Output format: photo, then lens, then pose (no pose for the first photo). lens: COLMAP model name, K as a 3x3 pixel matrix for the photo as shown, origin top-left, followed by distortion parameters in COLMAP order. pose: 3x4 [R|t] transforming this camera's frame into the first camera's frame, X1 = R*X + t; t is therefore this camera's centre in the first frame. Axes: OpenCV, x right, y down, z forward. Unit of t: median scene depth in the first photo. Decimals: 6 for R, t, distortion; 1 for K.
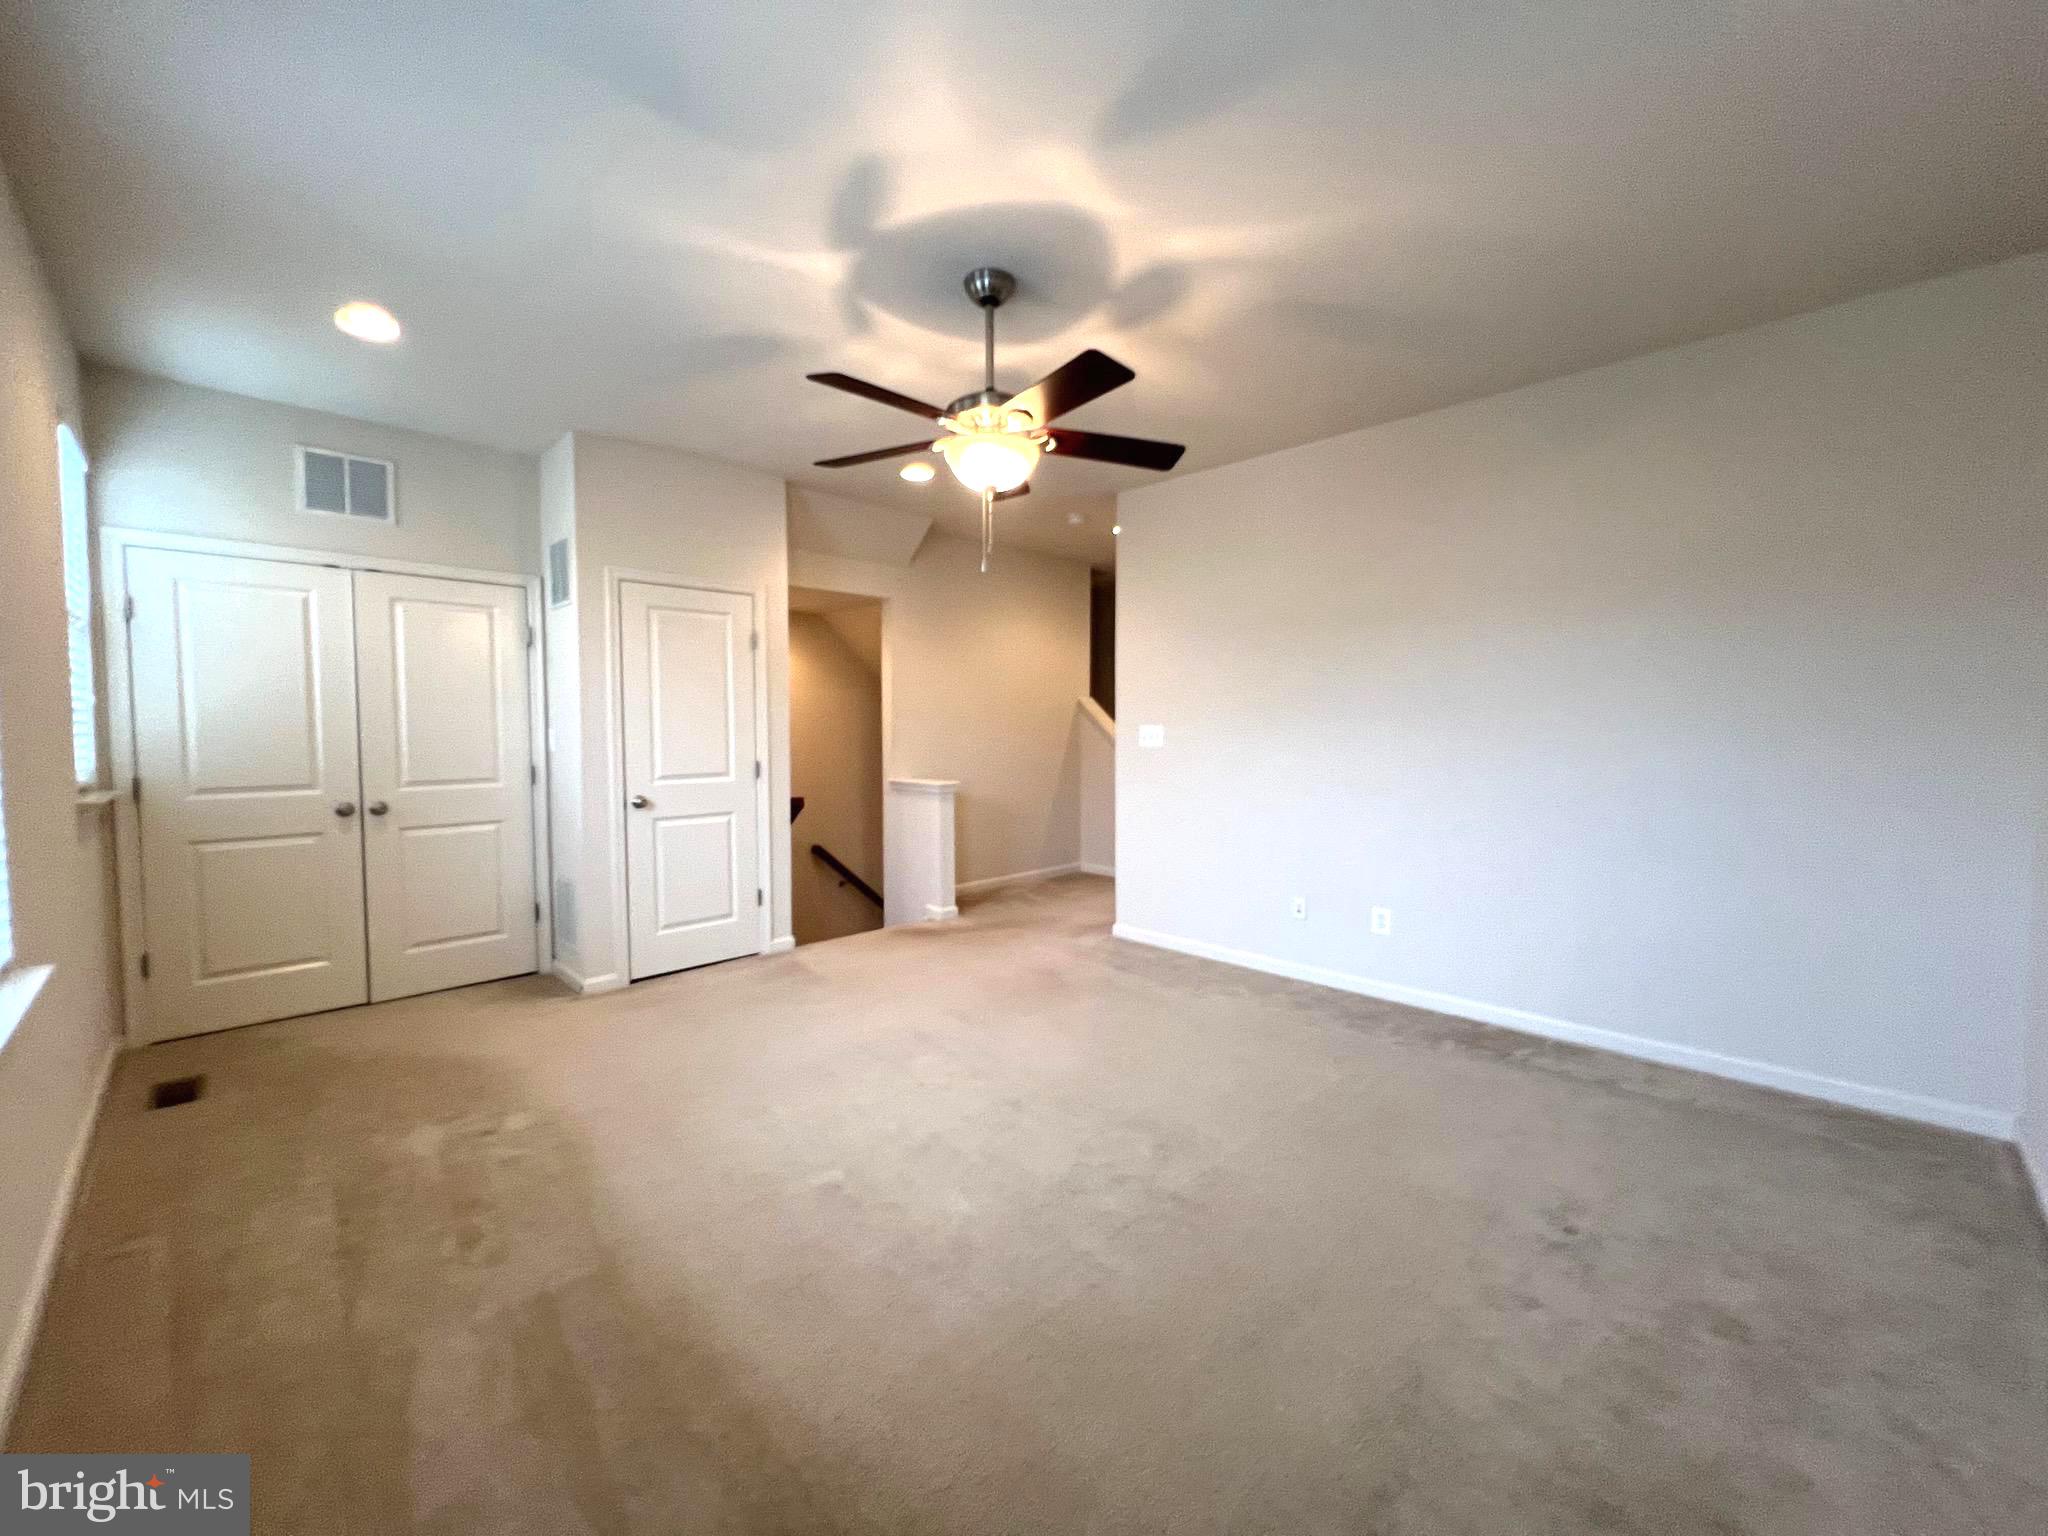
lens RADIAL K [[826.4, 0, 1024.9], [0, 826.4, 763.1], [0, 0, 1]] dist [-0.002582, -0.000091]
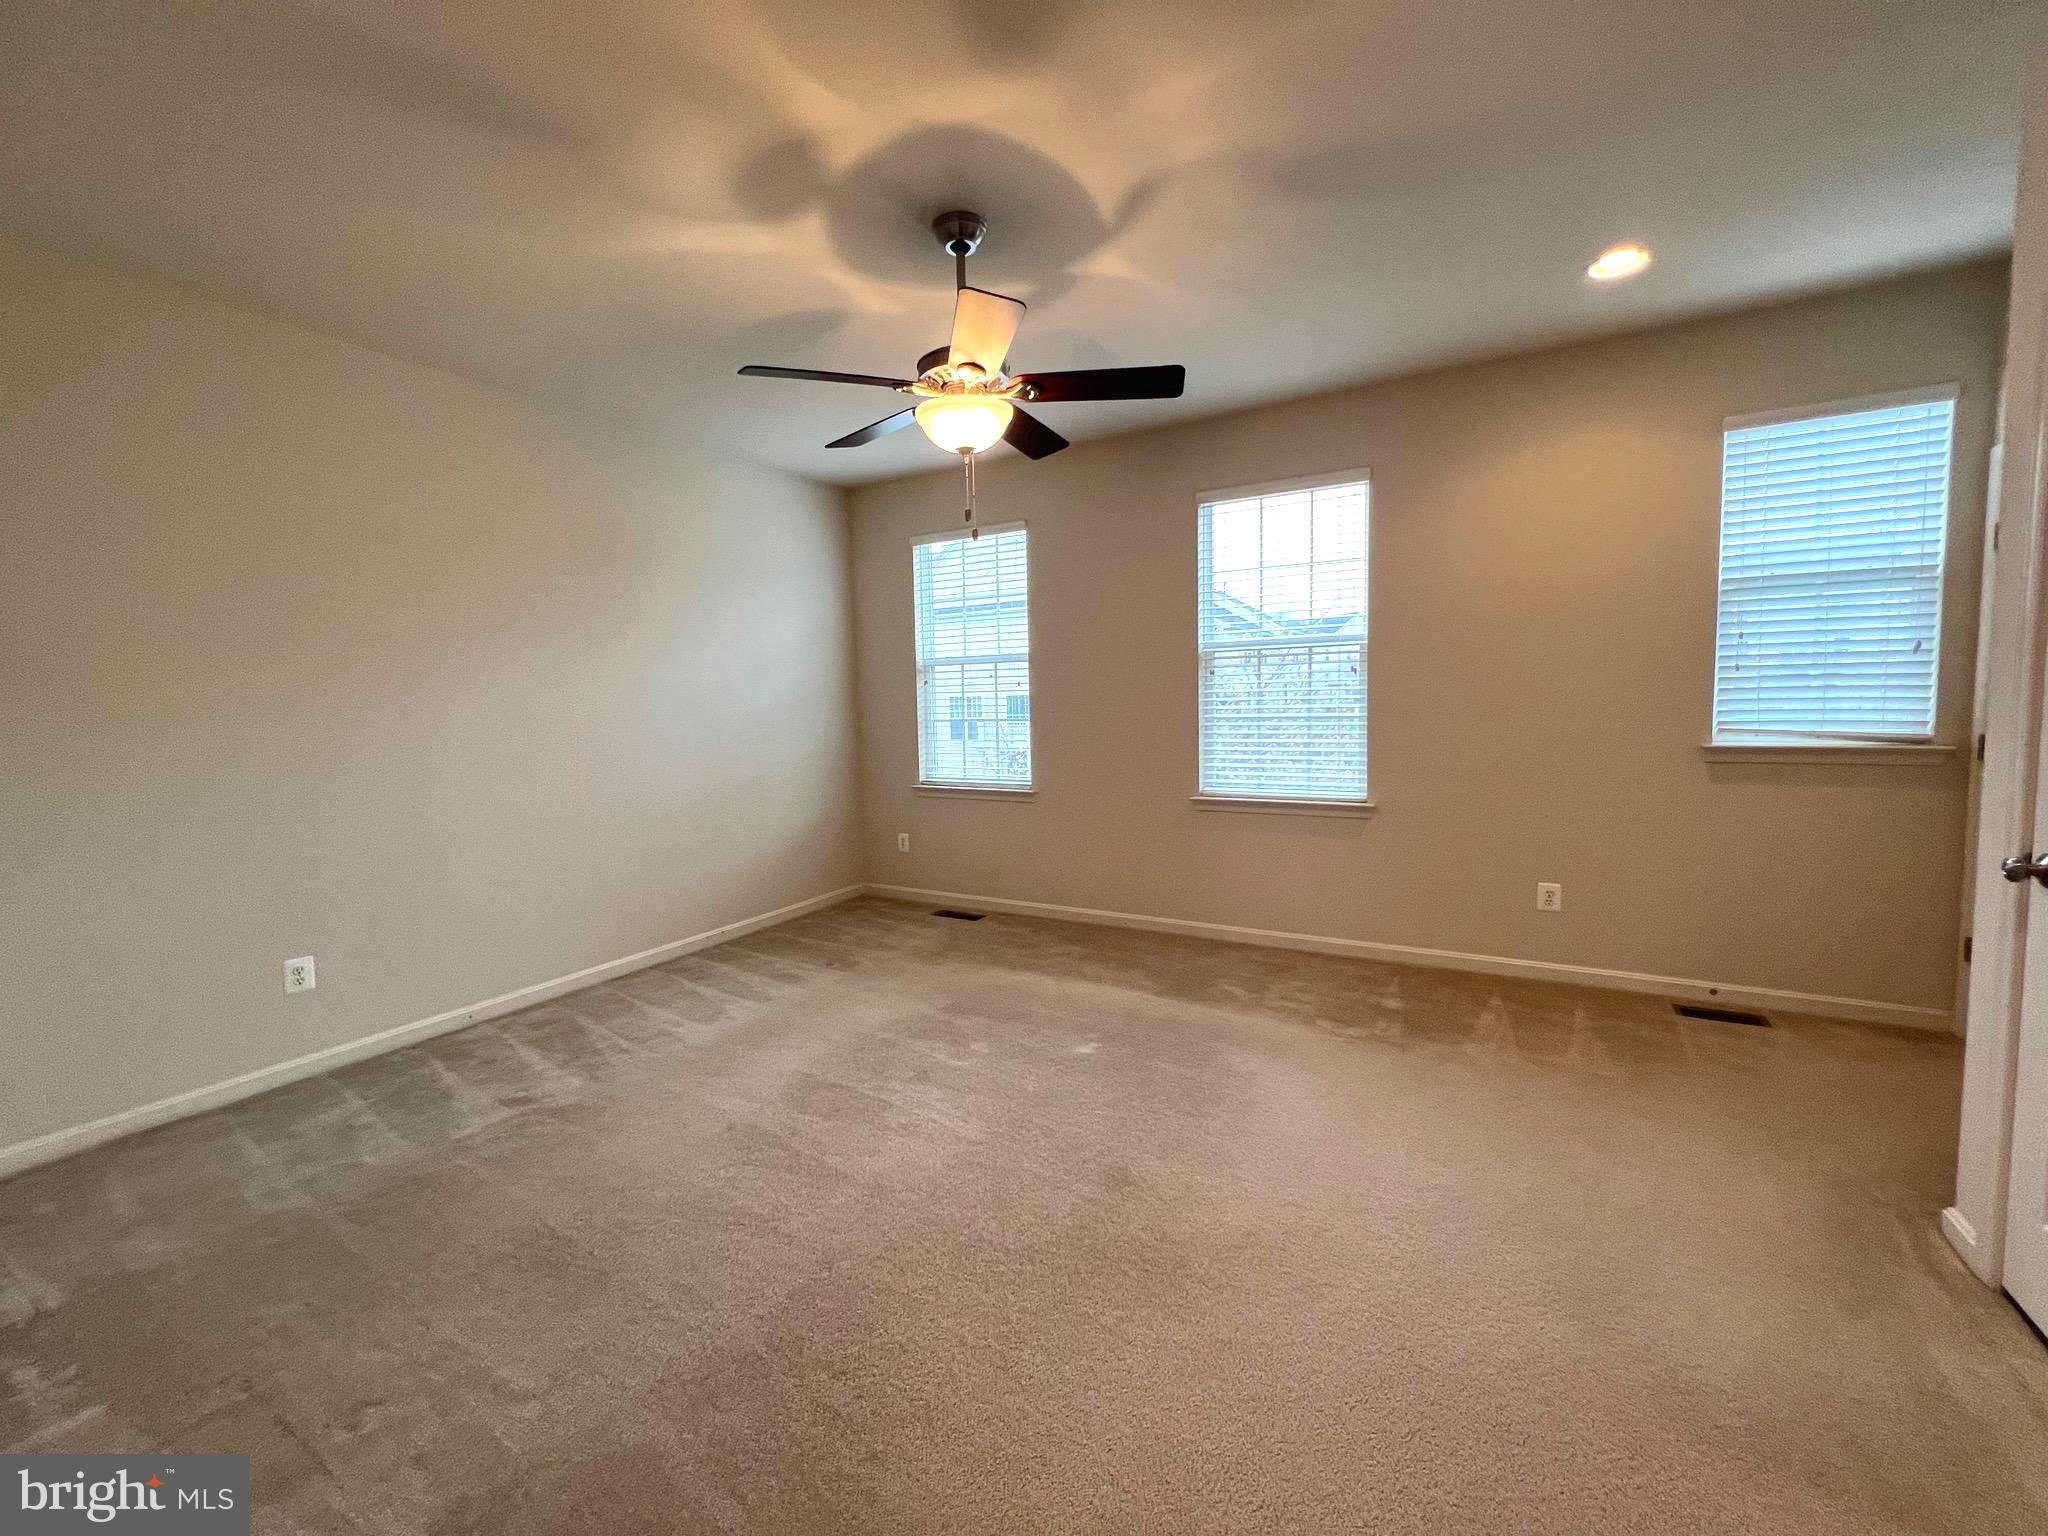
lens RADIAL K [[819.7, 0, 1018.6], [0, 819.7, 761.8], [0, 0, 1]] dist [-0.002182, 0.000341]
pose [[-0.966563, 0.044001, -0.252626, 0.103472], [0.014064, 0.992782, 0.119109, -0.061951], [0.256044, 0.111573, -0.960205, 1.335217]]
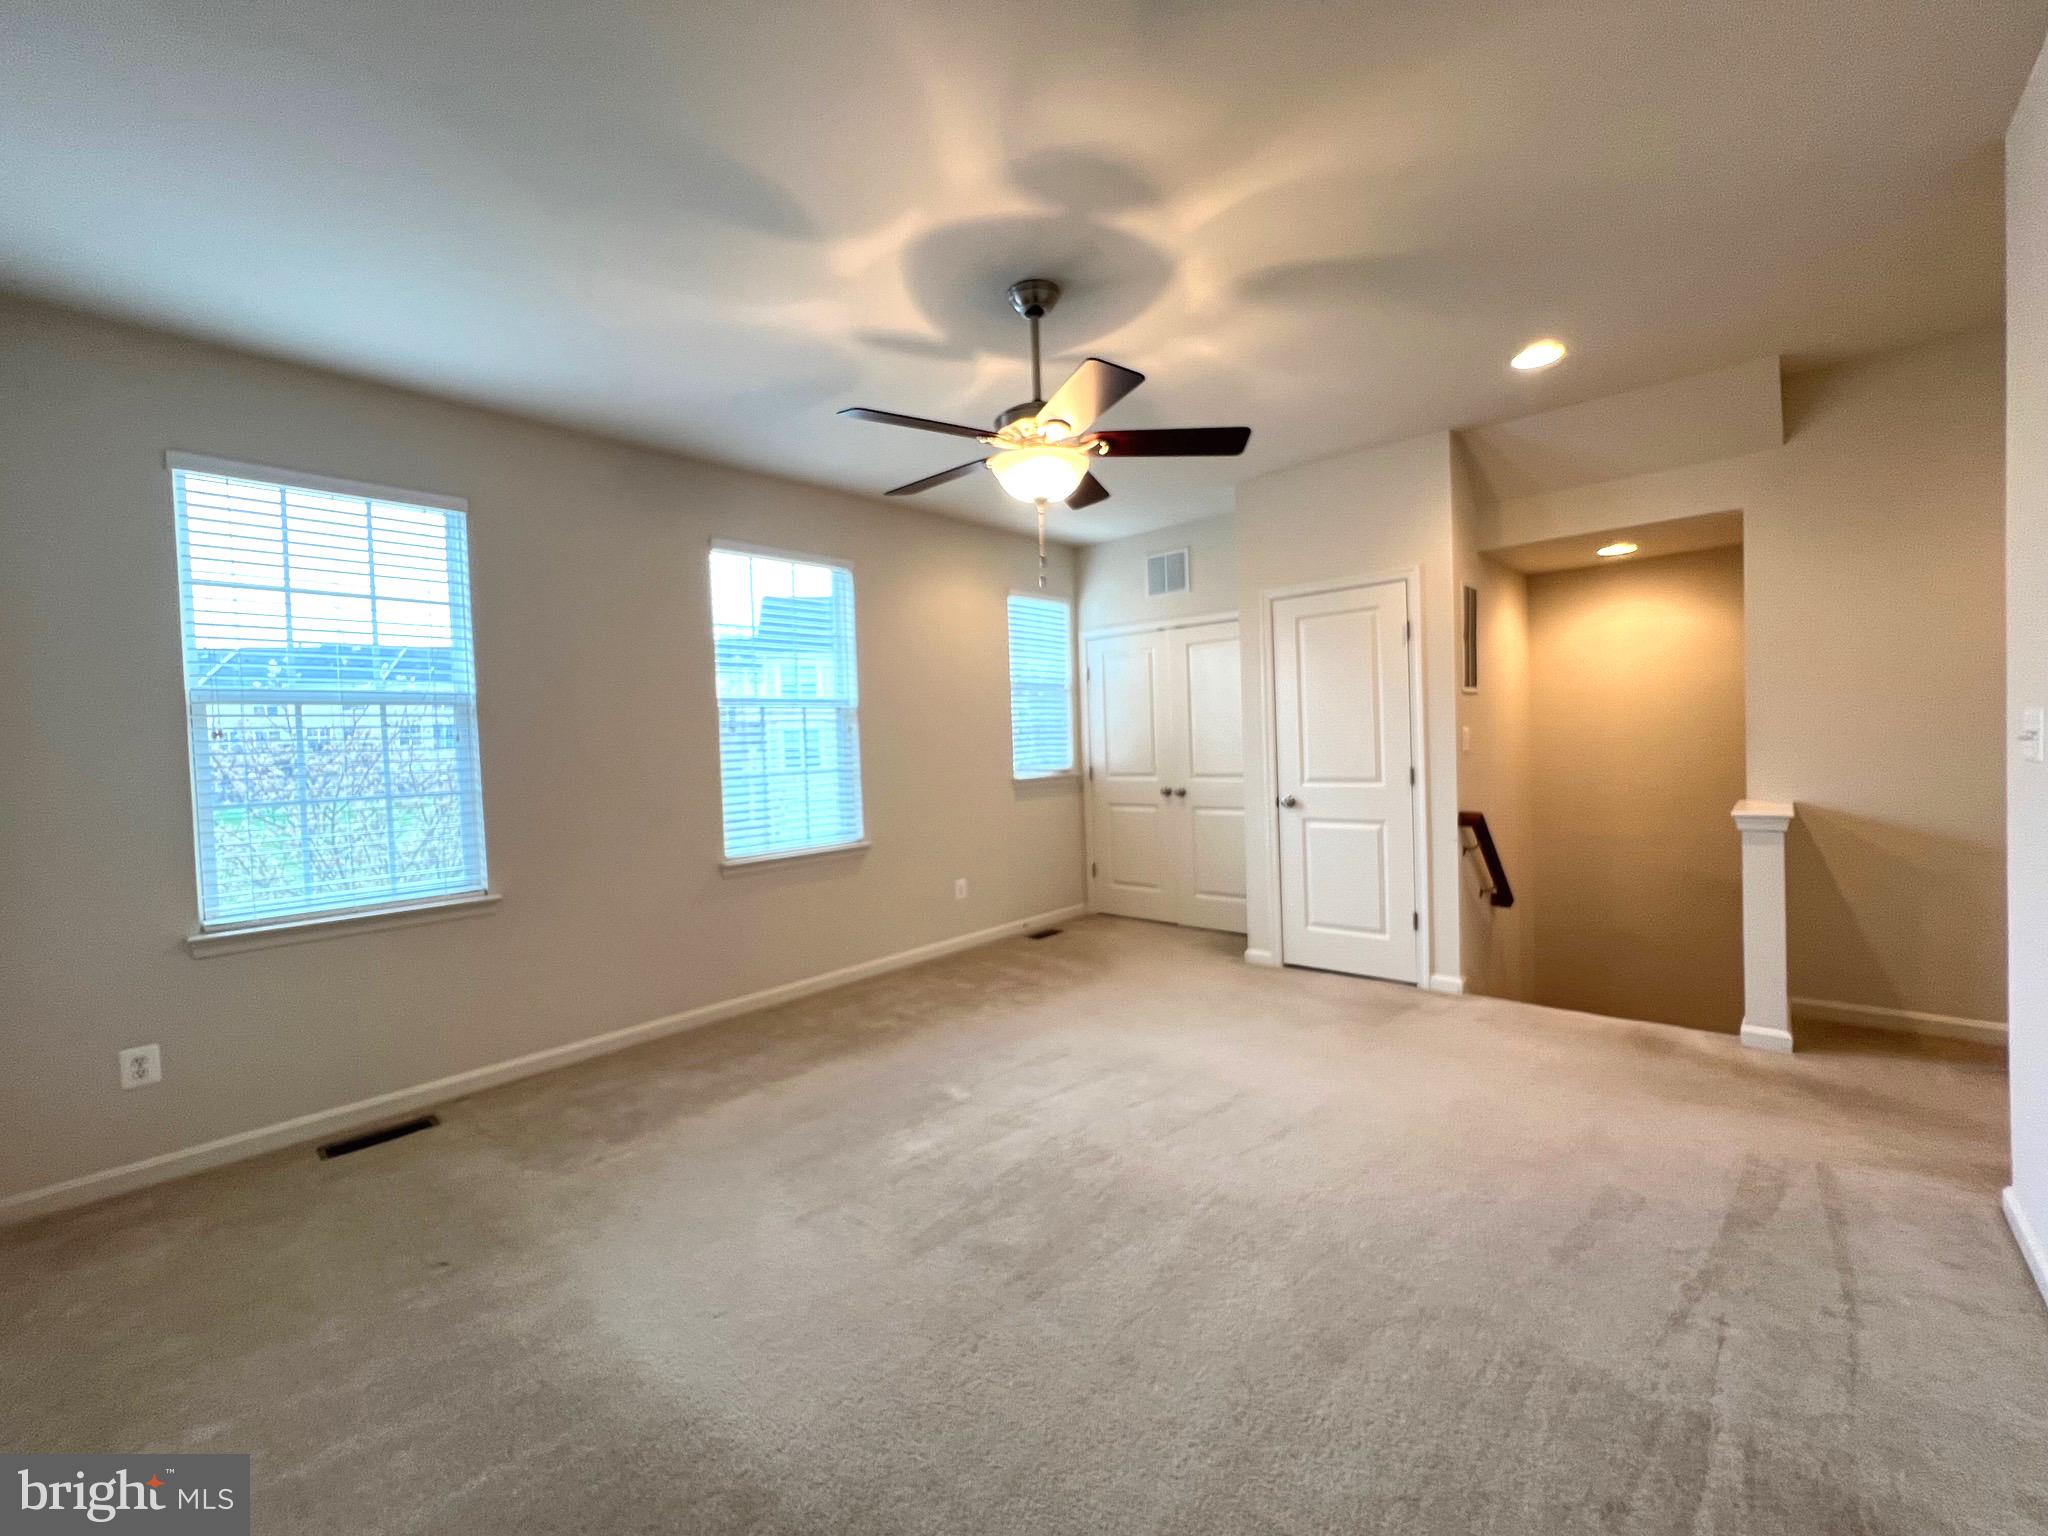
lens RADIAL K [[843.0, 0, 1015.6], [0, 843.0, 760.8], [0, 0, 1]] dist [-0.001271, -0.000060]
pose [[0.044692, 0.024332, -0.998704, 0.660557], [-0.007144, 0.999686, 0.024036, -0.032276], [0.998975, 0.006060, 0.044851, 0.633072]]
